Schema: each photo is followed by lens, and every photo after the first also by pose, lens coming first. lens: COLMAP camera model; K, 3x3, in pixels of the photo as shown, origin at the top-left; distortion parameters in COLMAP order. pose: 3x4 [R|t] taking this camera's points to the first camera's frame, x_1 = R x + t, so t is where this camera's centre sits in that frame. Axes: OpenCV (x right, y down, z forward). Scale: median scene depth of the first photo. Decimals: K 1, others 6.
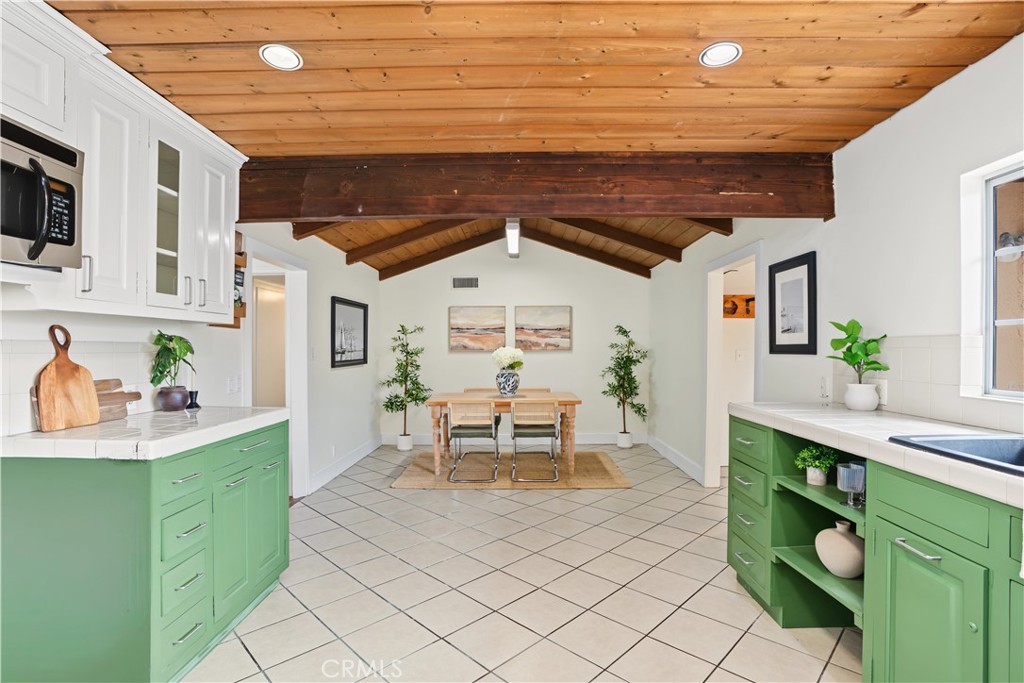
lens RADIAL K [[492.2, 0, 509.9], [0, 492.2, 346.1], [0, 0, 1]] dist [0.000181, 0.000125]
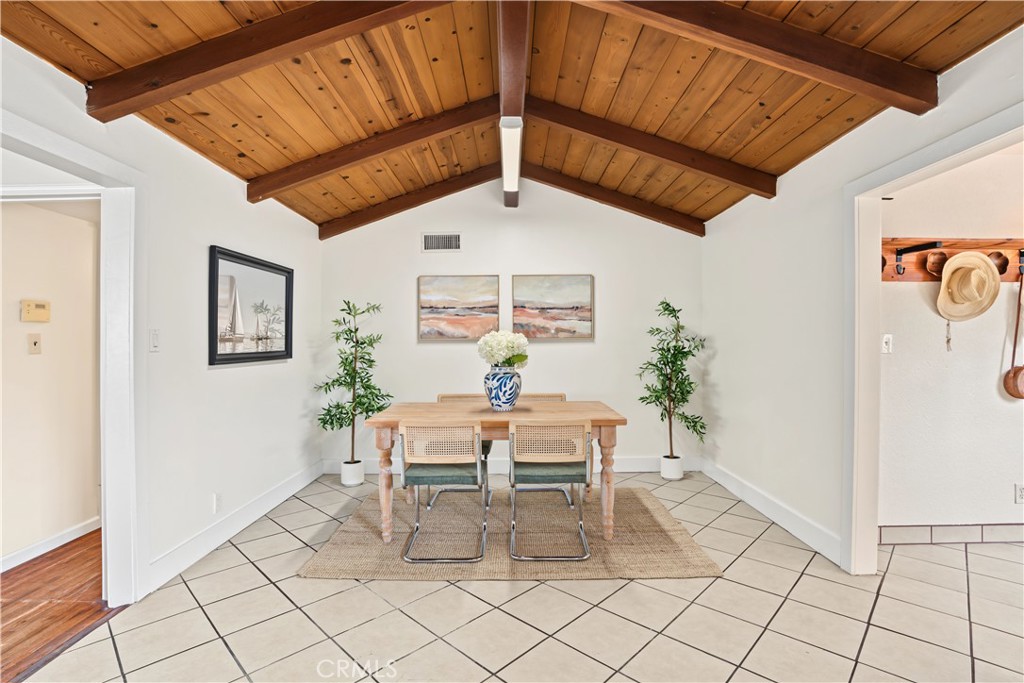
lens RADIAL K [[546.5, 0, 512.0], [0, 546.5, 341.5], [0, 0, 1]] dist [-0.027908, -0.000147]
pose [[0.999870, -0.001794, 0.015998, -0.003089], [0.001693, 0.999979, 0.006308, 0.008706], [-0.016009, -0.006280, 0.999852, 0.241039]]
